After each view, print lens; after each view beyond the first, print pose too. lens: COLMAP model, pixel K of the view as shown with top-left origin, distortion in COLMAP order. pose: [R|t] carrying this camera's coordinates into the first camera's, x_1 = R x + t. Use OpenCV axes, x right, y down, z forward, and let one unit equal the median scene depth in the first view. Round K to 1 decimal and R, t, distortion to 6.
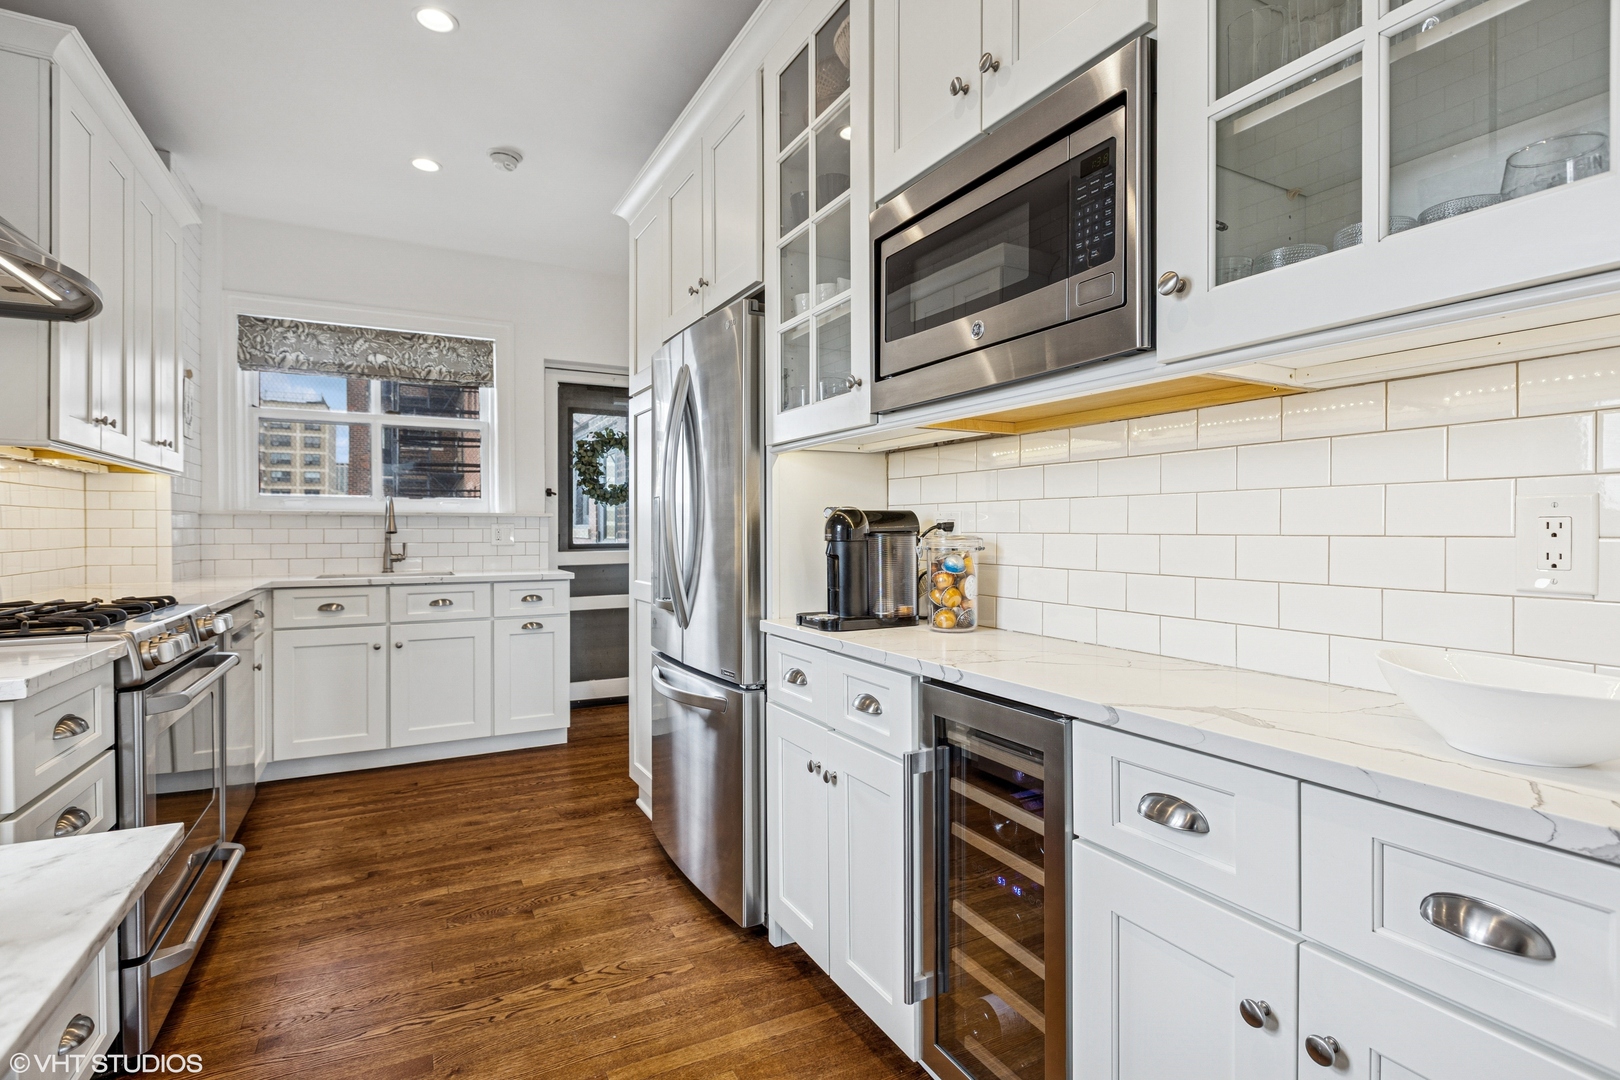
lens RADIAL K [[781.8, 0, 799.5], [0, 781.8, 537.7], [0, 0, 1]] dist [0.000712, -0.001739]
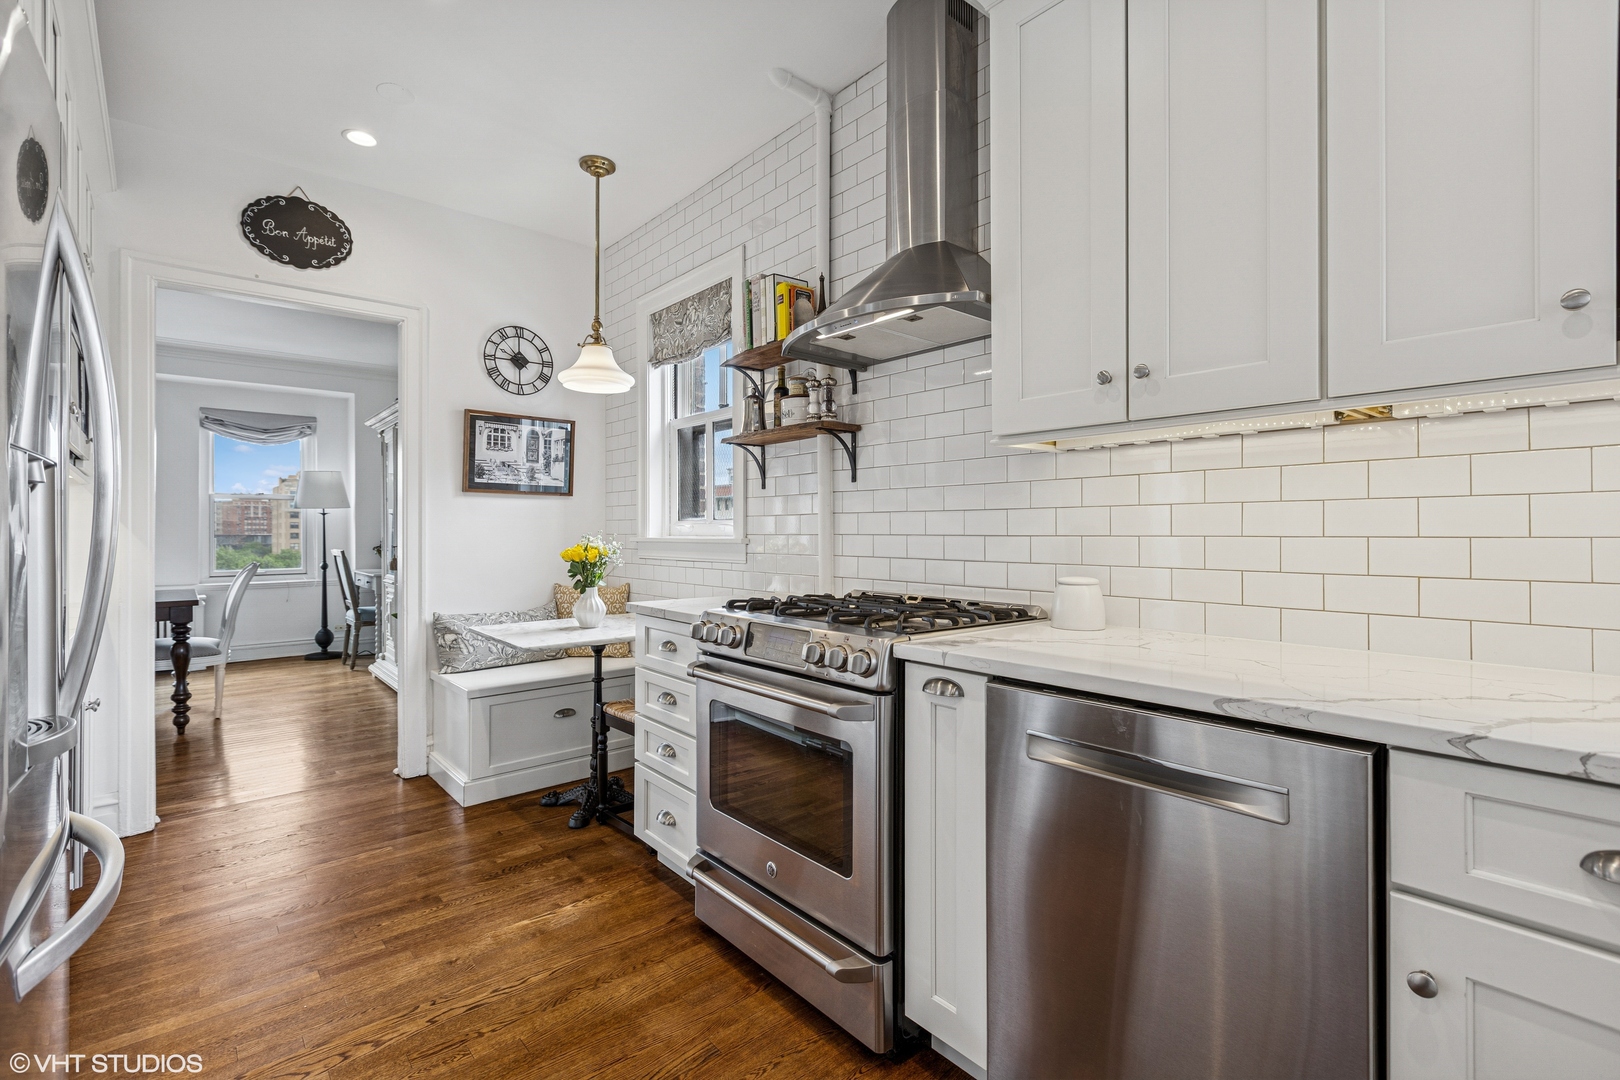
lens RADIAL K [[732.4, 0, 806.5], [0, 732.4, 530.8], [0, 0, 1]] dist [0.004146, -0.001591]
pose [[-0.972046, 0.003165, -0.234771, -0.423690], [0.000713, 0.999944, 0.010530, -0.021188], [0.234791, 0.010069, -0.971994, 1.347389]]
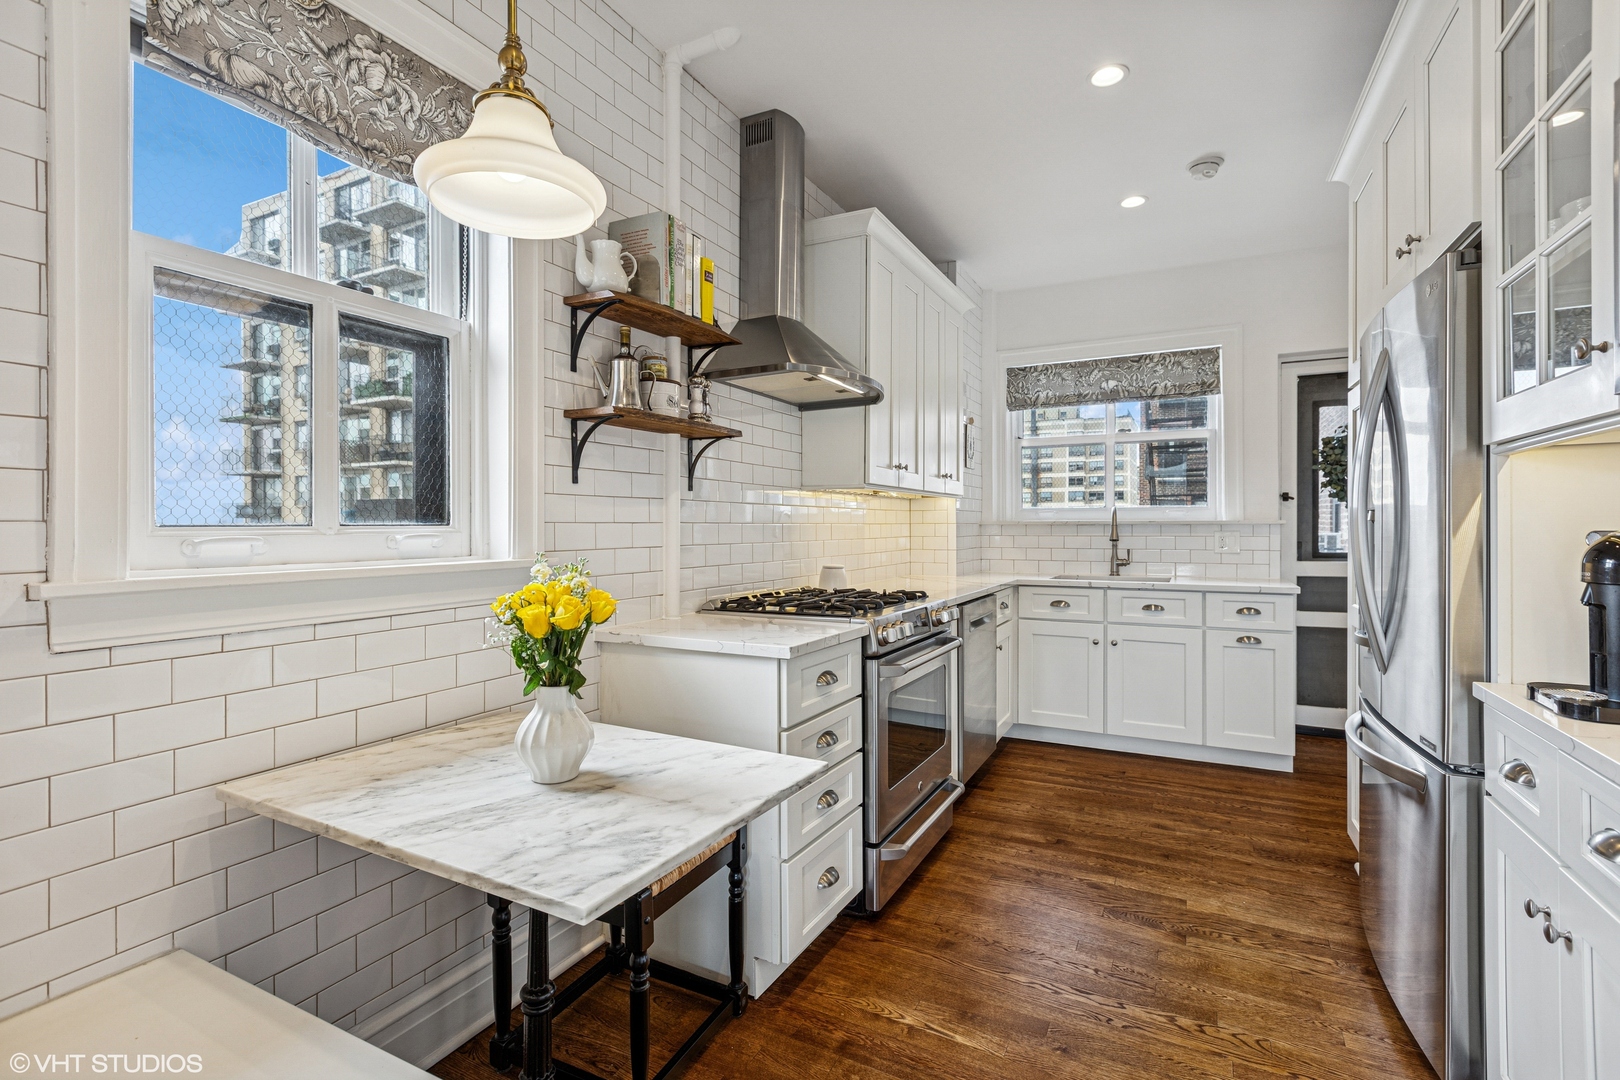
lens RADIAL K [[732.4, 0, 812.4], [0, 732.4, 532.0], [0, 0, 1]] dist [0.004146, -0.001591]
pose [[0.577027, 0.004423, -0.816713, 0.115083], [-0.005230, 0.999985, 0.001721, -0.025205], [0.816708, 0.003279, 0.577042, 0.068273]]
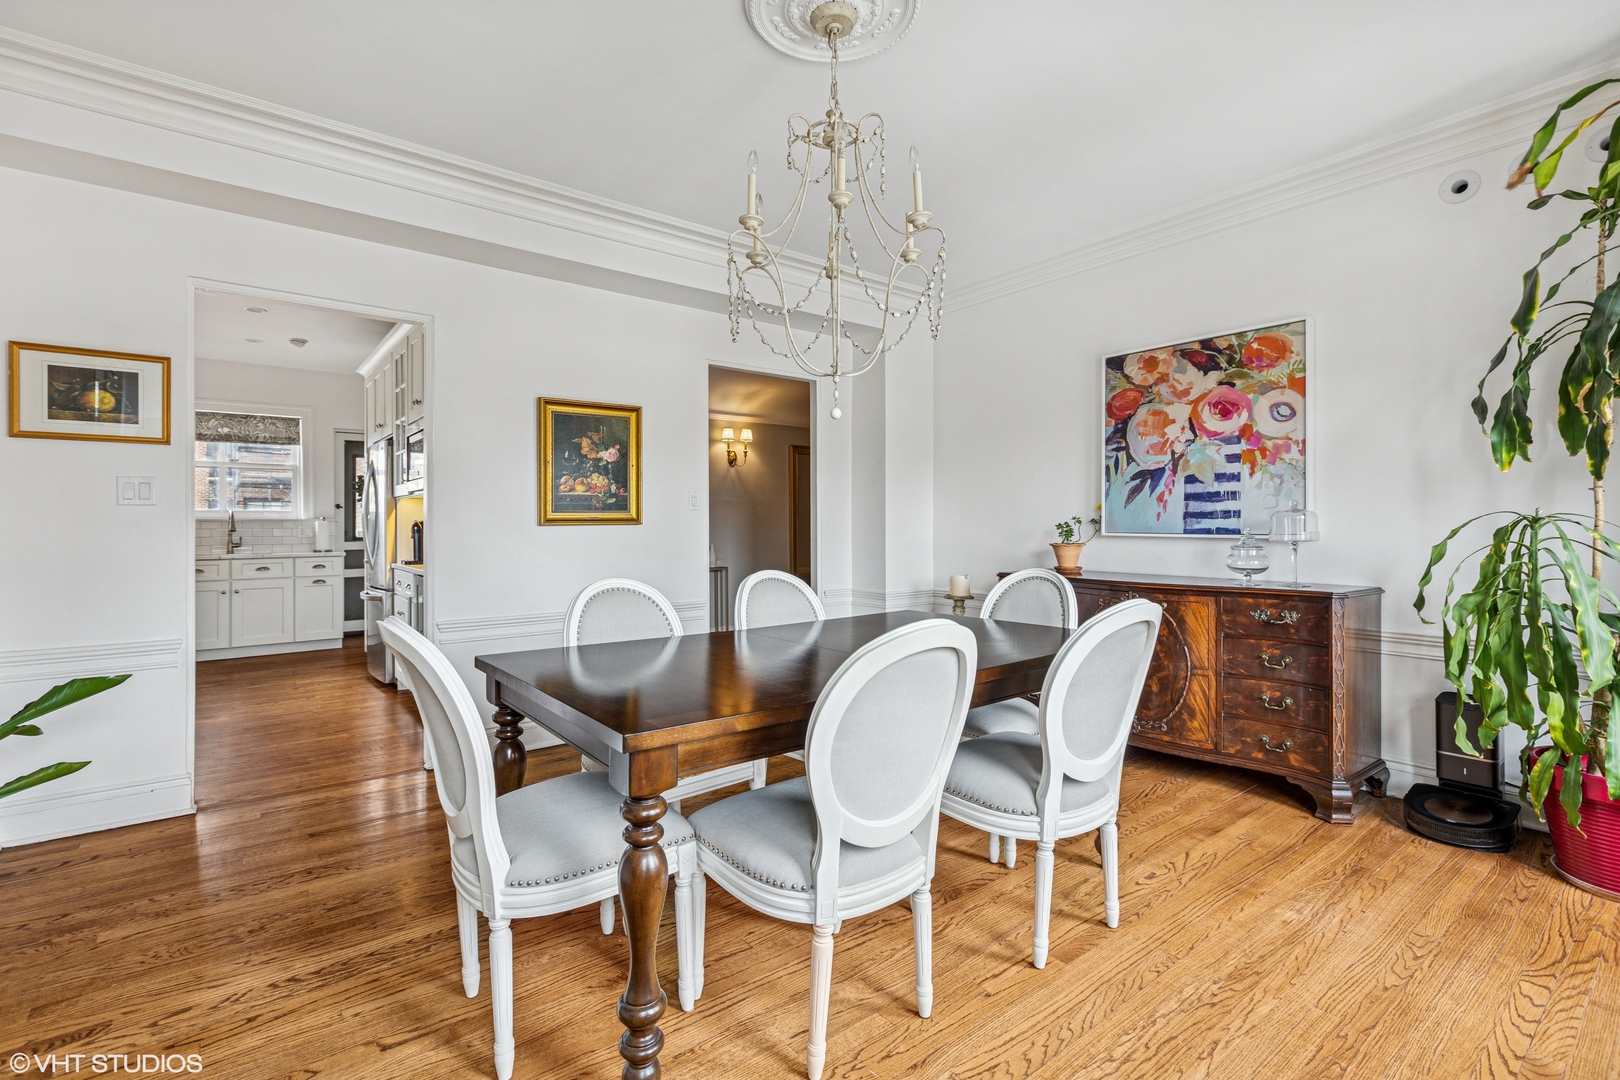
lens RADIAL K [[732.4, 0, 797.9], [0, 732.4, 525.6], [0, 0, 1]] dist [0.004146, -0.001591]
pose [[0.984035, -0.001830, 0.177966, 0.639725], [0.003918, 0.999928, -0.011381, 0.008897], [-0.177933, 0.011896, 0.983971, -1.248595]]
